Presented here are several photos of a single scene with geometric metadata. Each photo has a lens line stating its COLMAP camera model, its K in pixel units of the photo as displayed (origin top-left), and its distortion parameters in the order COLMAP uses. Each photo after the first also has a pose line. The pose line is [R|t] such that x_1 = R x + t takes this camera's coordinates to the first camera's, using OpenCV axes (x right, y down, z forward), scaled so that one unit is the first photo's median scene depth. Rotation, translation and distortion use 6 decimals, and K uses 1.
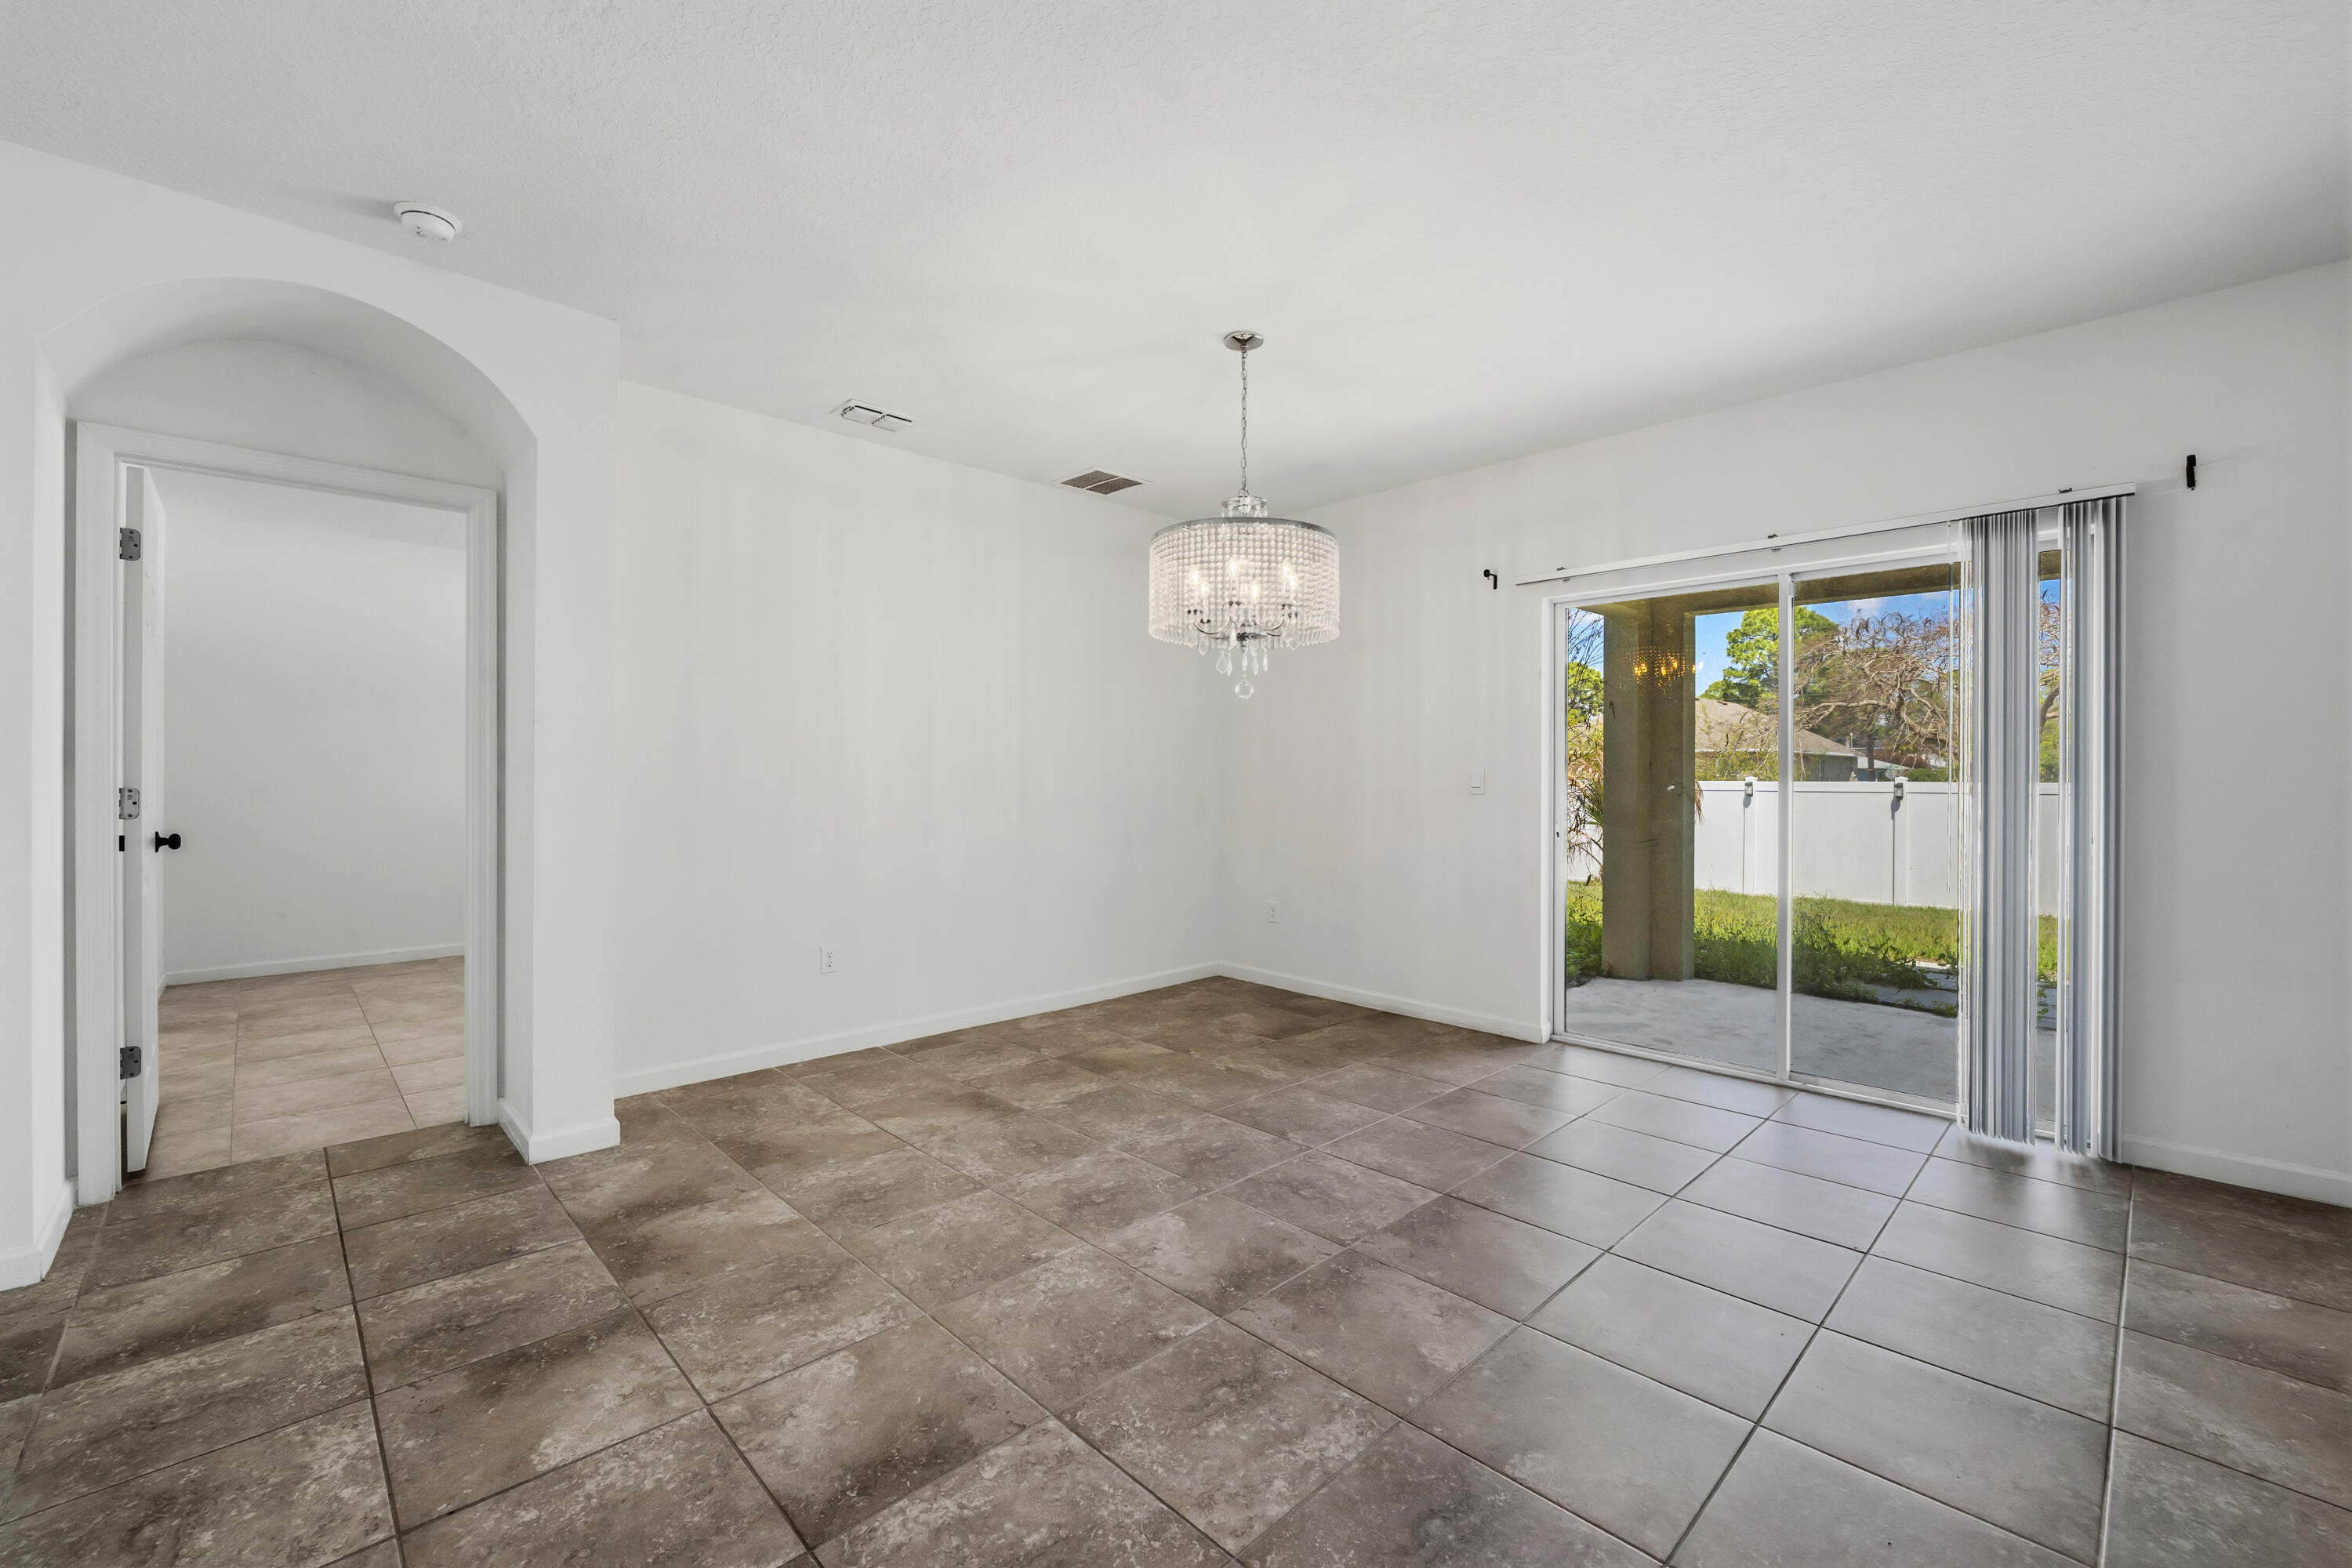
lens RADIAL K [[965.7, 0, 1159.8], [0, 965.7, 749.9], [0, 0, 1]] dist [-0.006463, -0.002121]
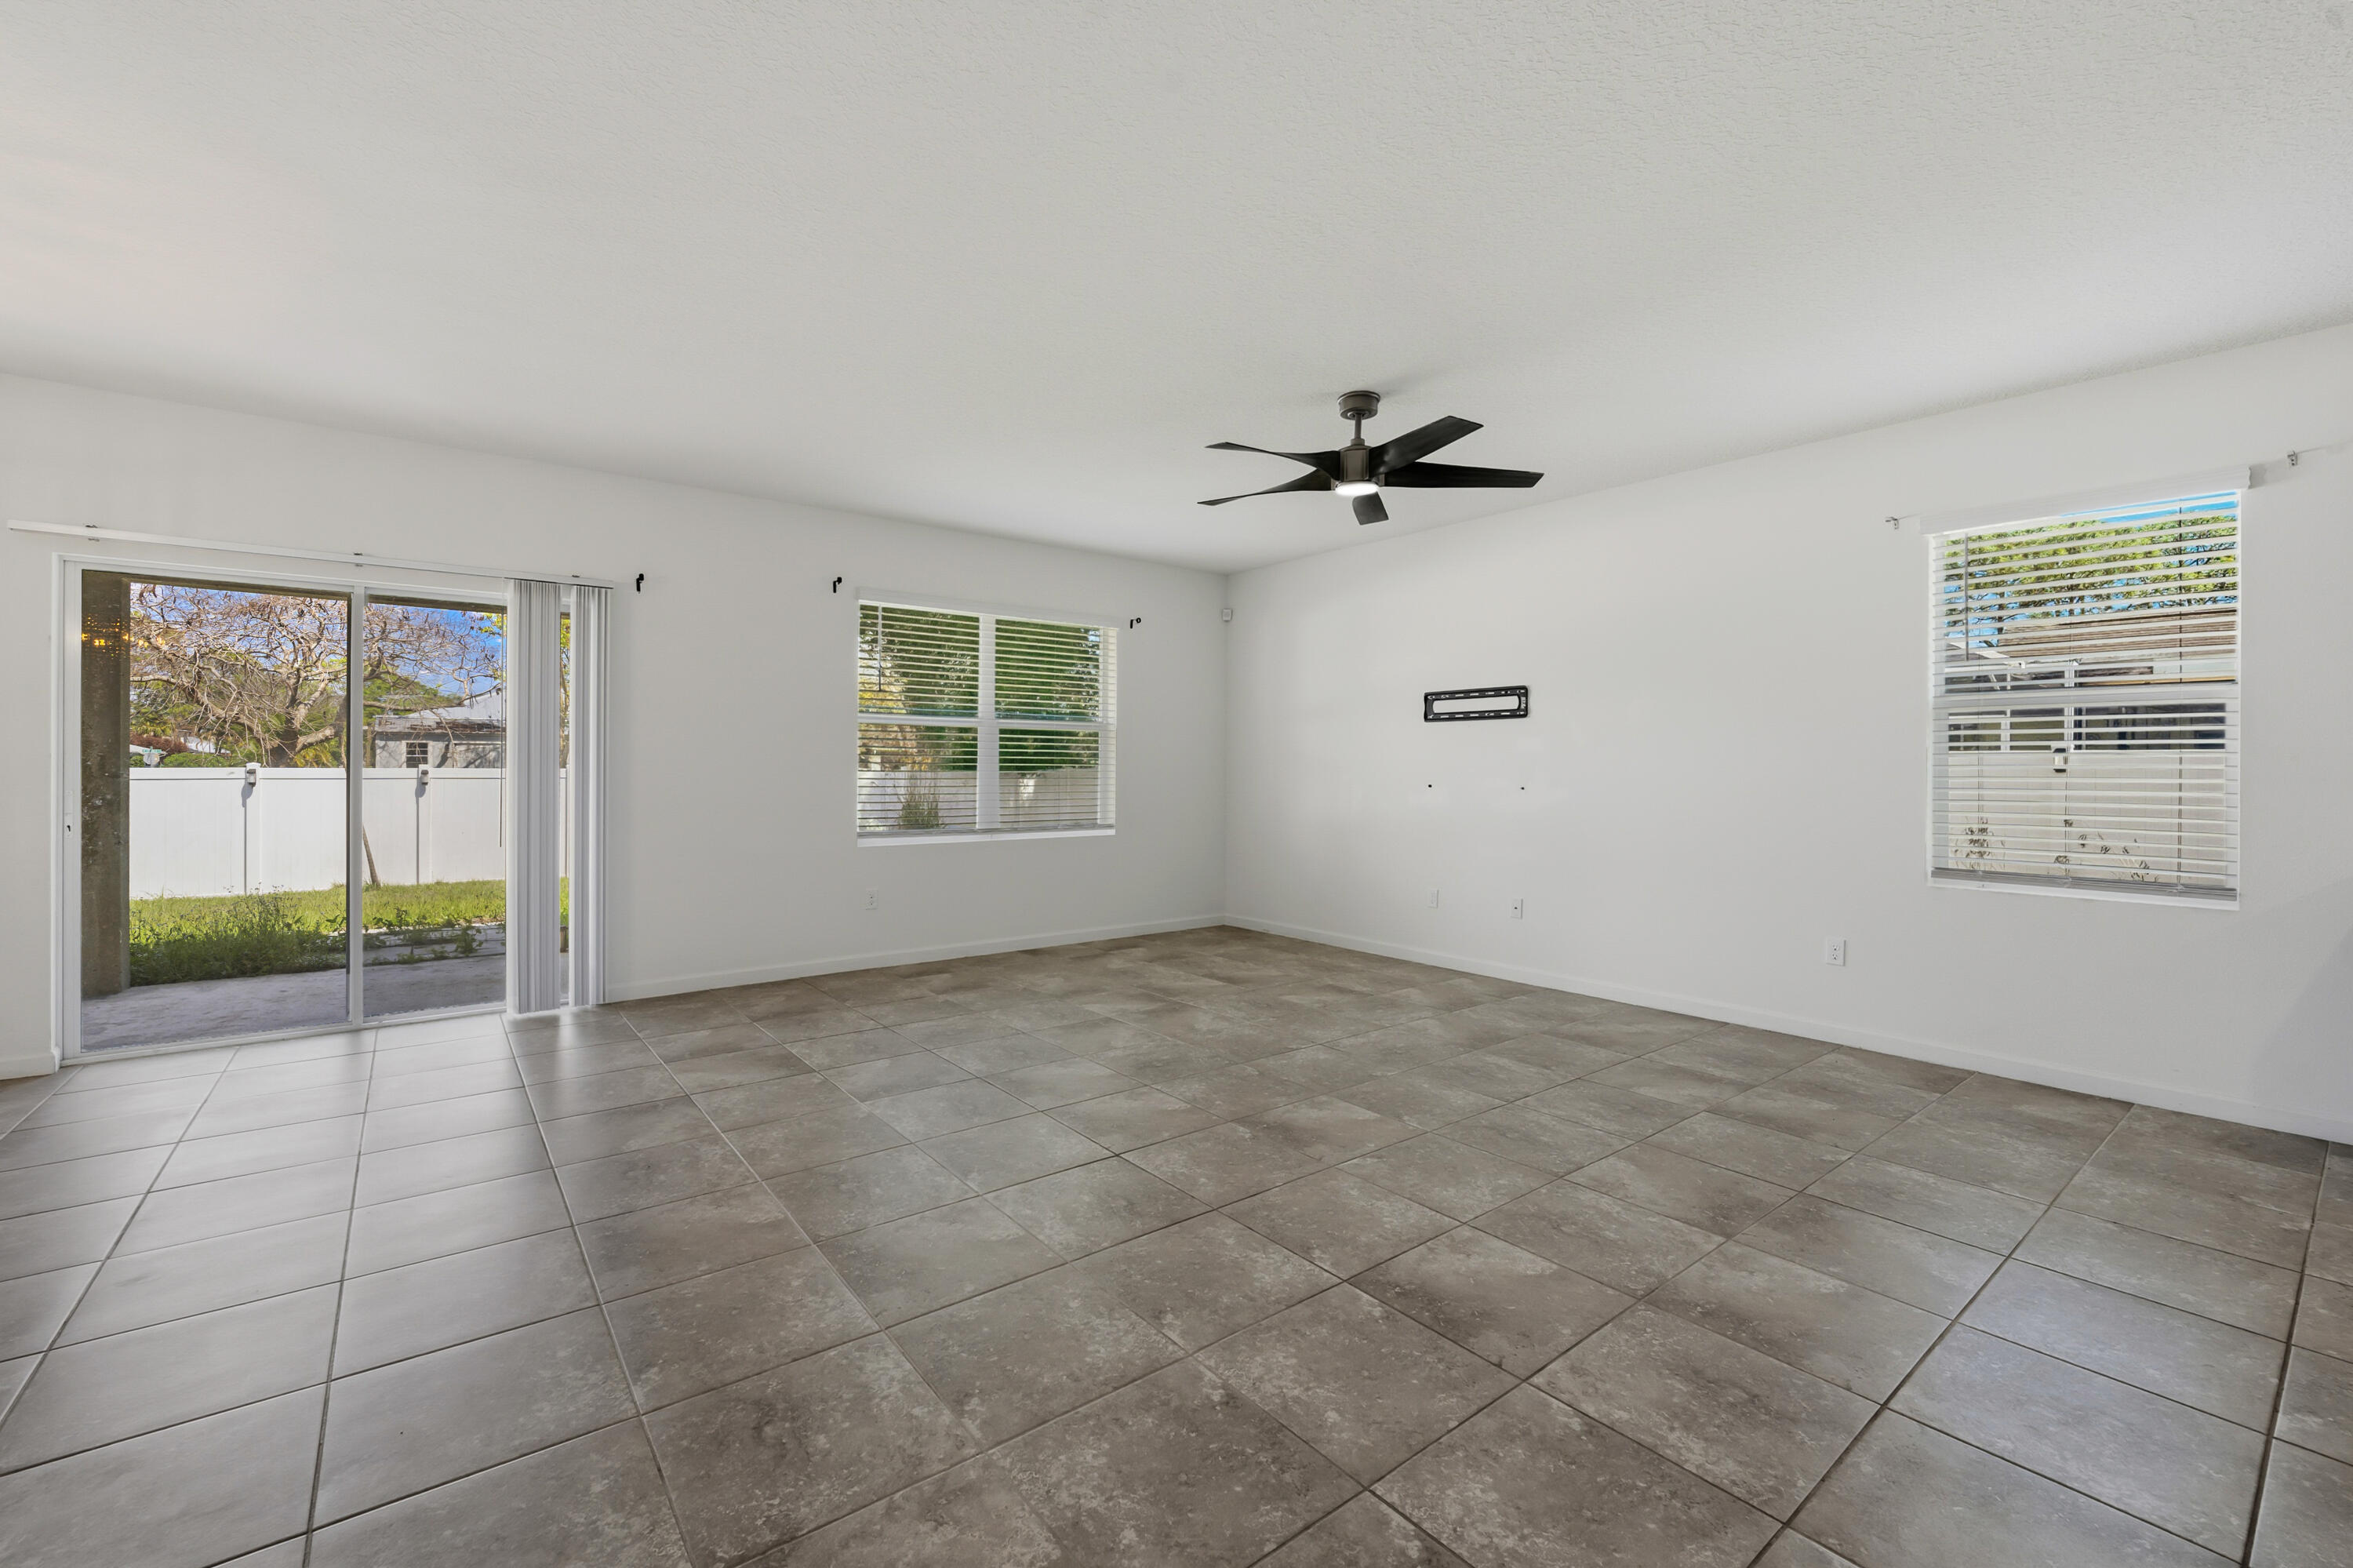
lens RADIAL K [[966.1, 0, 1177.9], [0, 966.1, 768.5], [0, 0, 1]] dist [-0.006463, -0.002121]
pose [[0.097904, -0.002557, 0.995193, -0.483711], [-0.031475, 0.999488, 0.005664, -0.004359], [-0.994698, -0.031878, 0.097773, -0.098522]]
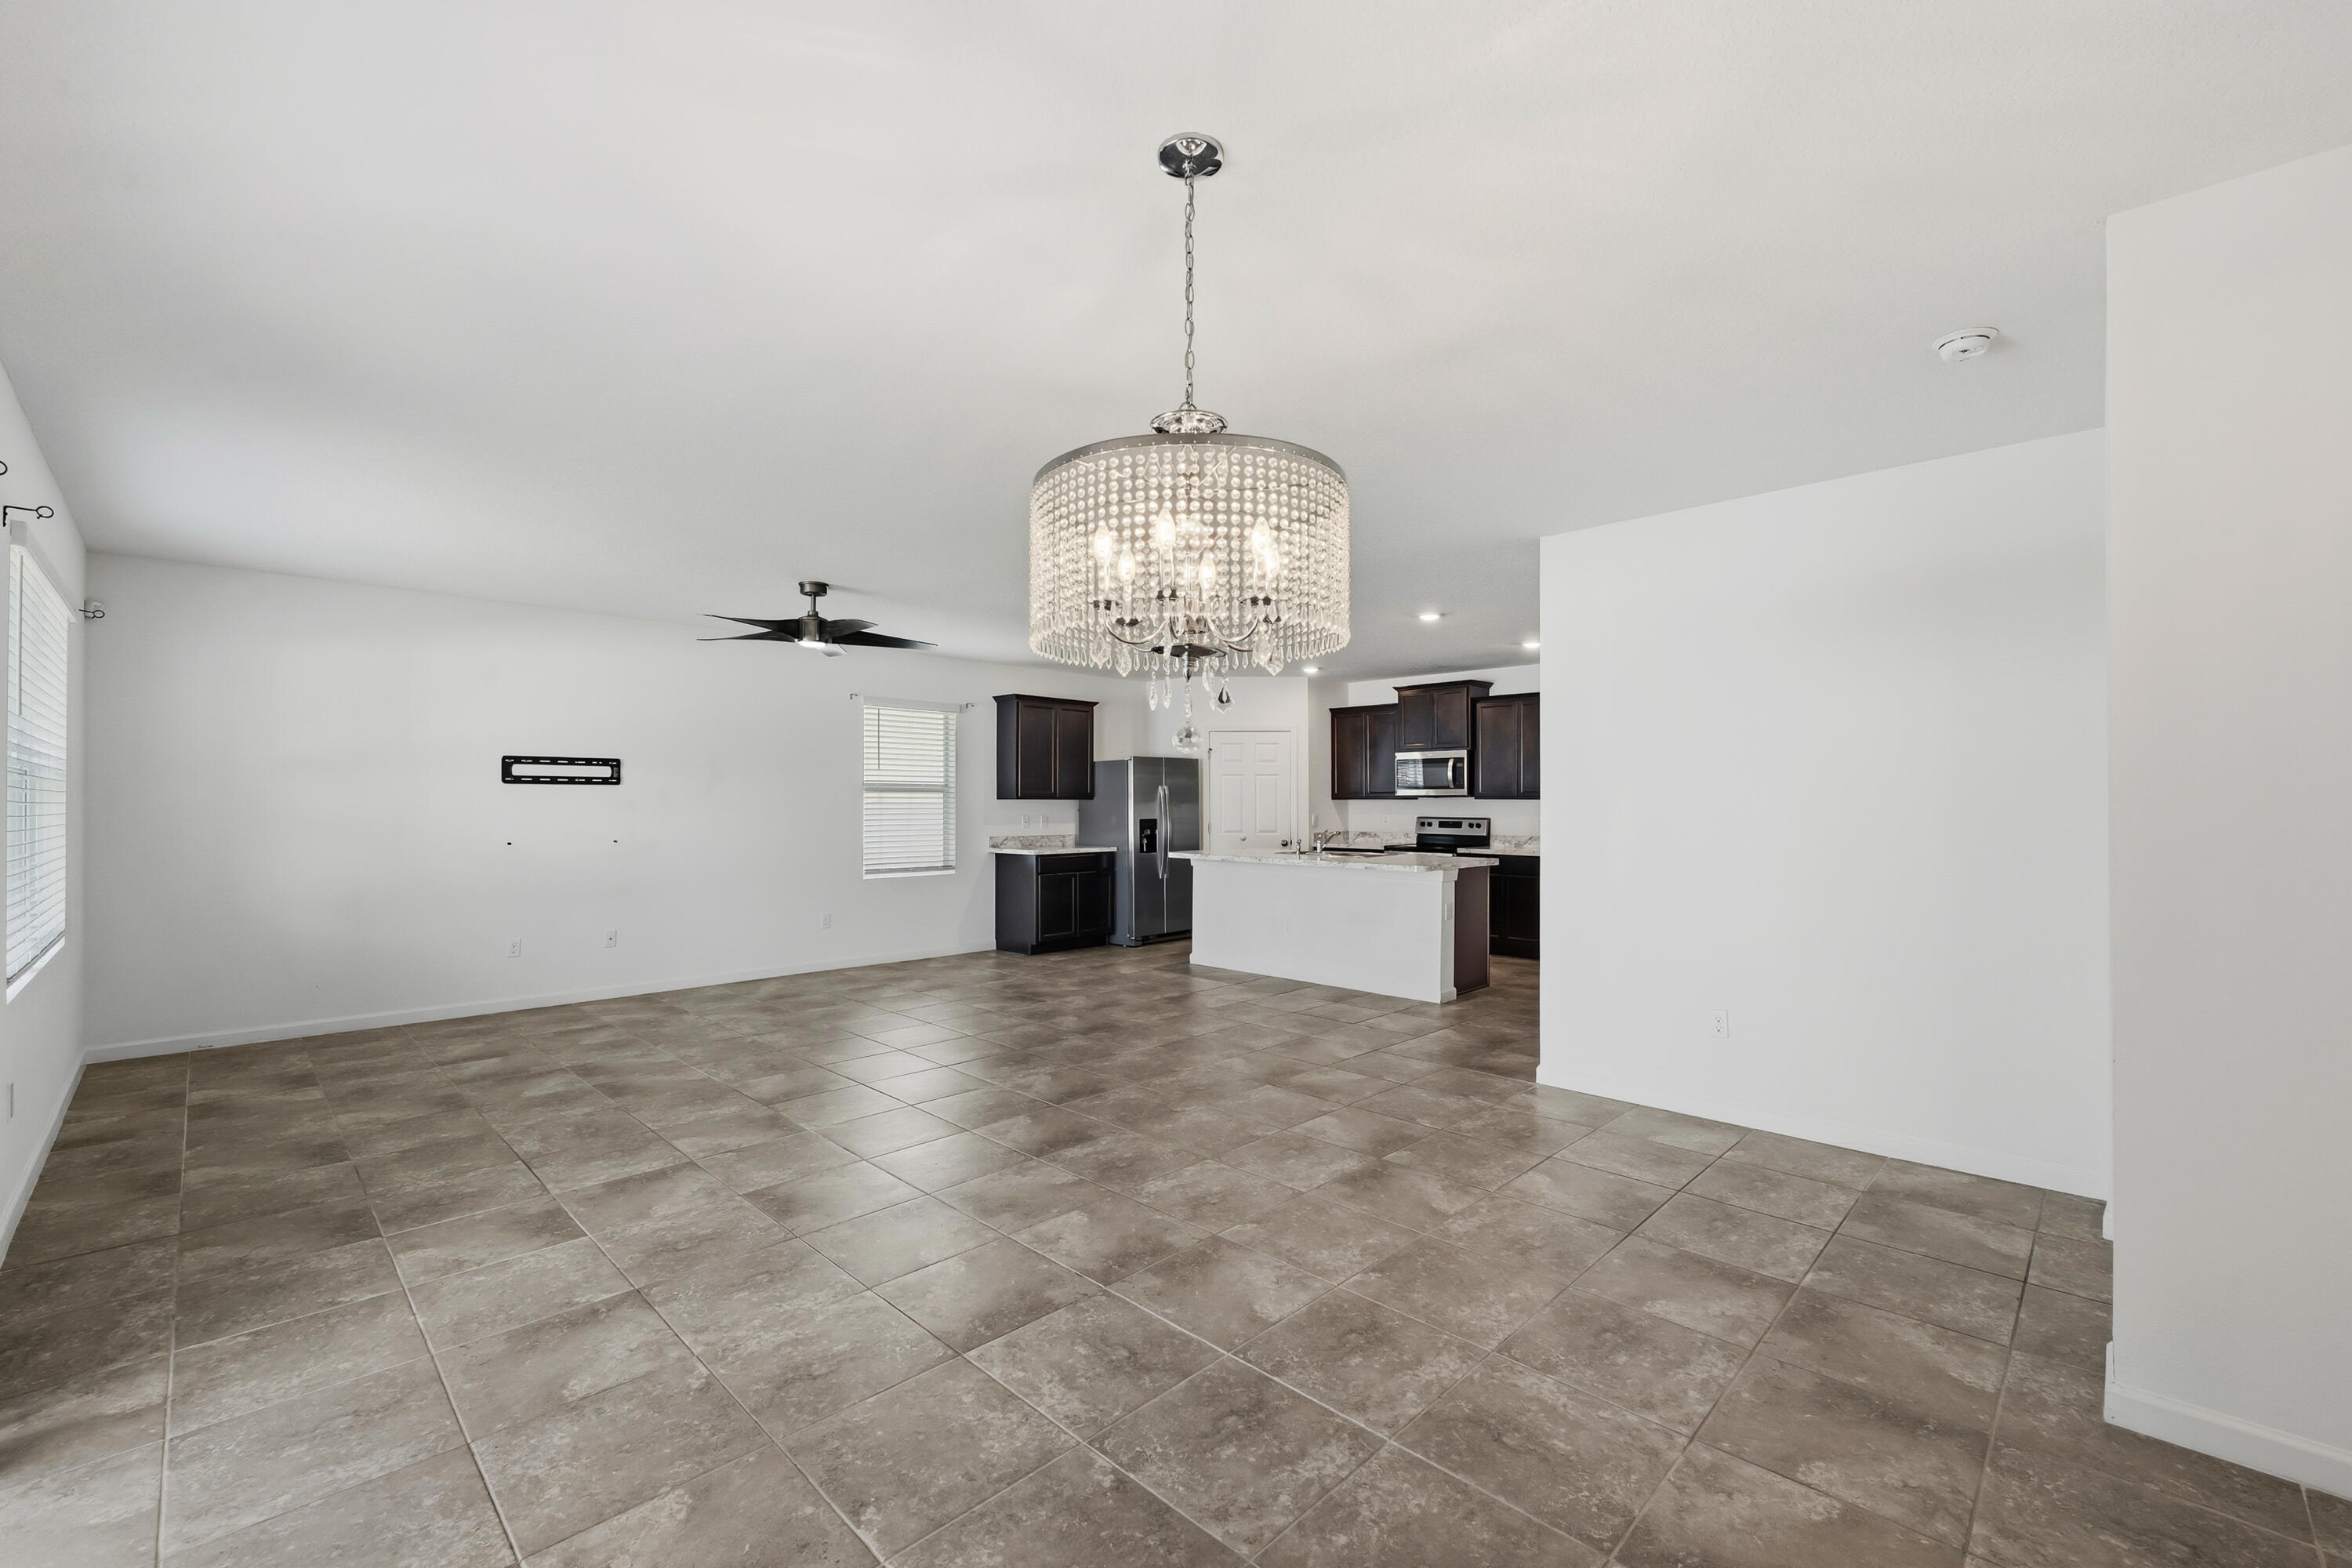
lens RADIAL K [[965.7, 0, 1169.2], [0, 965.7, 796.7], [0, 0, 1]] dist [-0.006463, -0.002121]
pose [[-0.999761, -0.002416, -0.021735, 0.109708], [-0.001653, 0.999383, -0.035070, -0.005048], [0.021807, -0.035026, -0.999148, 1.611818]]
